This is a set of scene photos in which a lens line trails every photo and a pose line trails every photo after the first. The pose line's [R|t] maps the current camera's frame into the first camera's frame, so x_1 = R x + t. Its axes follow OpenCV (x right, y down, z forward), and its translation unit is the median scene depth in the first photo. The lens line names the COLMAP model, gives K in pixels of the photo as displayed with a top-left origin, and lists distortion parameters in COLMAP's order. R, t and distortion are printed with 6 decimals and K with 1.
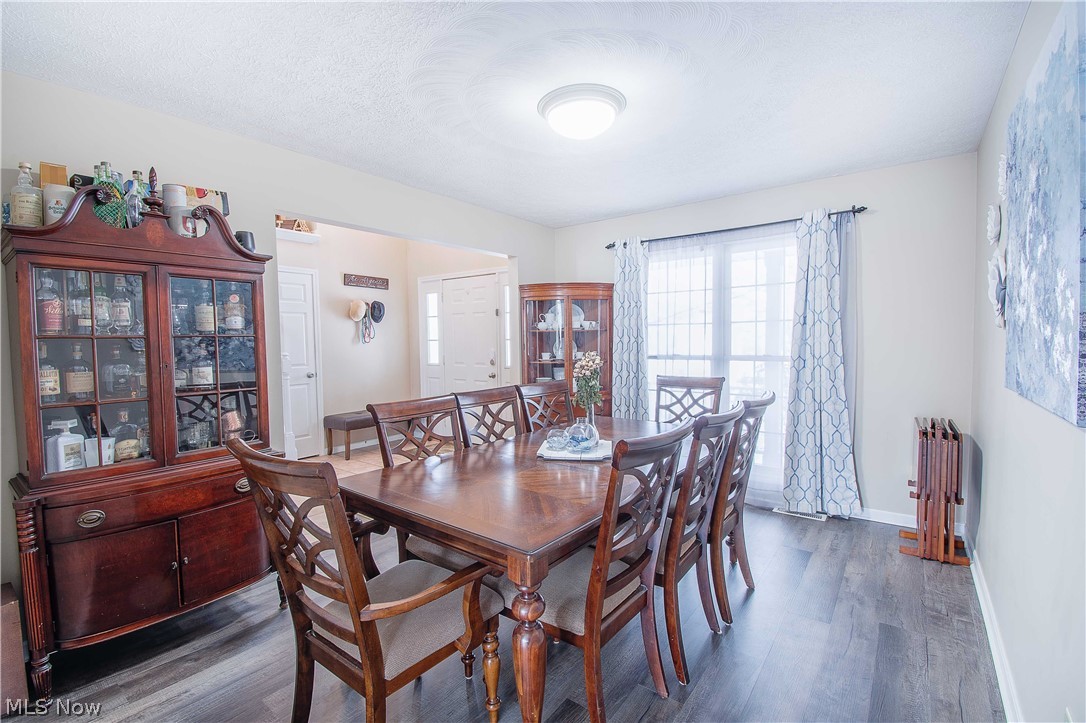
lens RADIAL K [[478.8, 0, 541.5], [0, 478.8, 363.0], [0, 0, 1]] dist [0.019946, -0.024919]
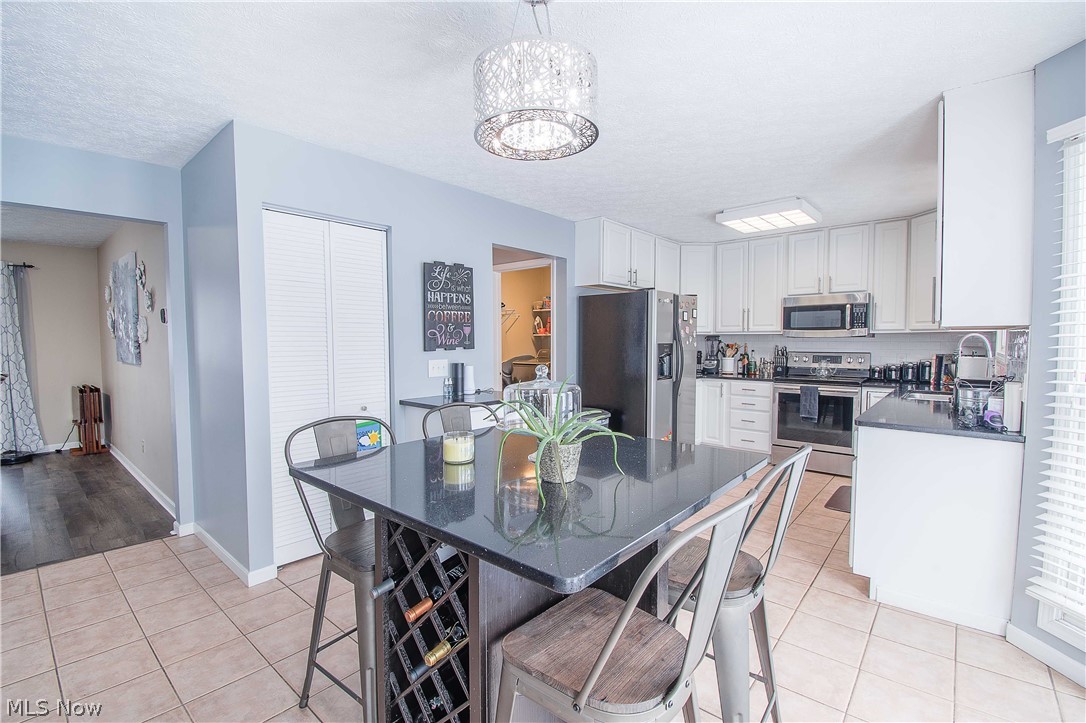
lens RADIAL K [[478.8, 0, 541.5], [0, 478.8, 363.0], [0, 0, 1]] dist [0.019946, -0.024919]
pose [[0.071531, -0.034704, 0.996834, -0.911891], [0.053954, 0.998066, 0.030876, 0.064791], [-0.995978, 0.051574, 0.073265, -0.929213]]
